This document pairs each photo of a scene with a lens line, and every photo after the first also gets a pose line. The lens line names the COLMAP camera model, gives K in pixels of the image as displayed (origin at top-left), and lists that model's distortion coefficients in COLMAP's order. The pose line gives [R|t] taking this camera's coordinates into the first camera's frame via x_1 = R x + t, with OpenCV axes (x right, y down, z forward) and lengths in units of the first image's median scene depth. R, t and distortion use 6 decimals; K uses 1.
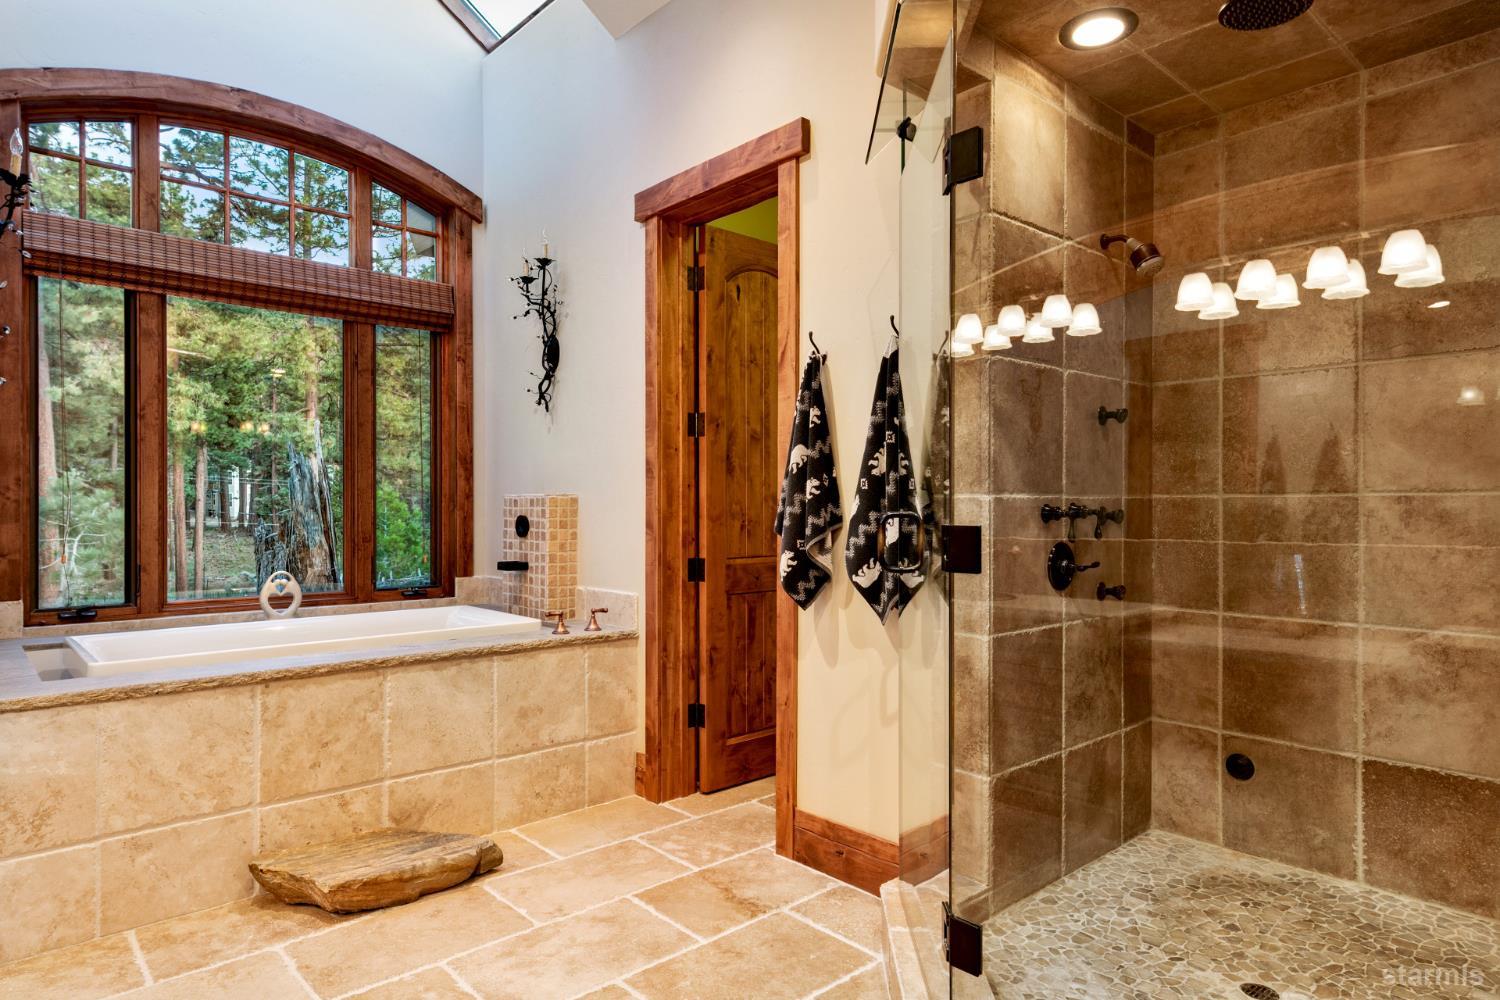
lens RADIAL K [[868.7, 0, 746.4], [0, 868.7, 506.5], [0, 0, 1]] dist [0.026726, -0.013063]
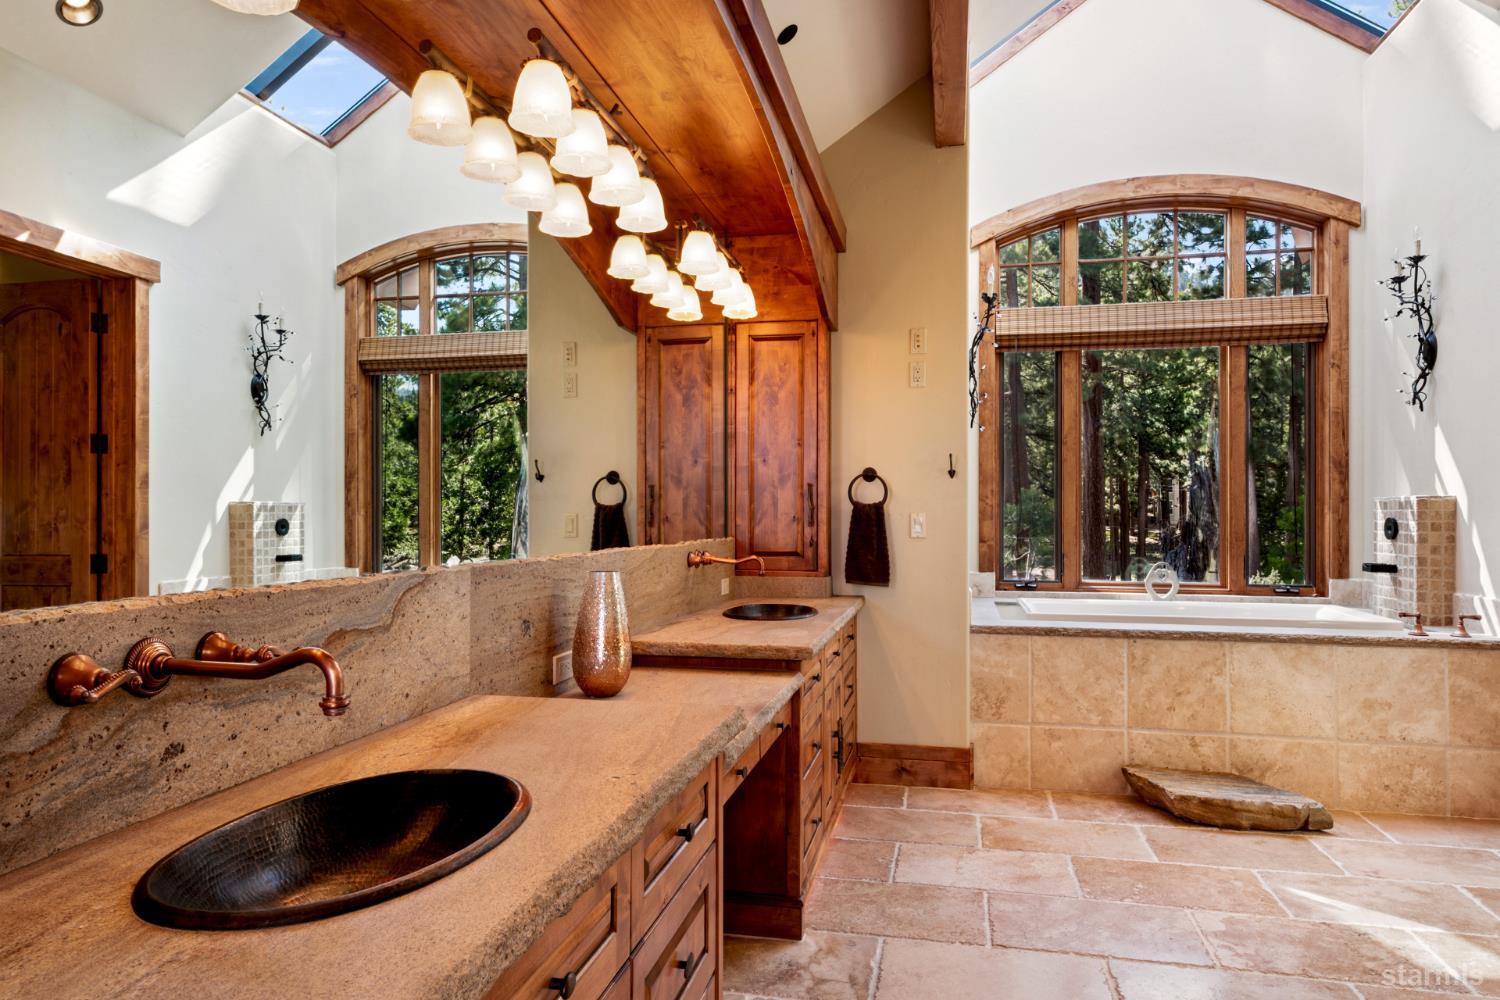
lens RADIAL K [[868.7, 0, 746.4], [0, 868.7, 506.5], [0, 0, 1]] dist [0.026726, -0.013063]
pose [[0.559856, -0.002967, -0.828585, 0.209920], [-0.003721, 0.999975, -0.006094, 0.007940], [0.828582, 0.006495, 0.559830, -0.224456]]
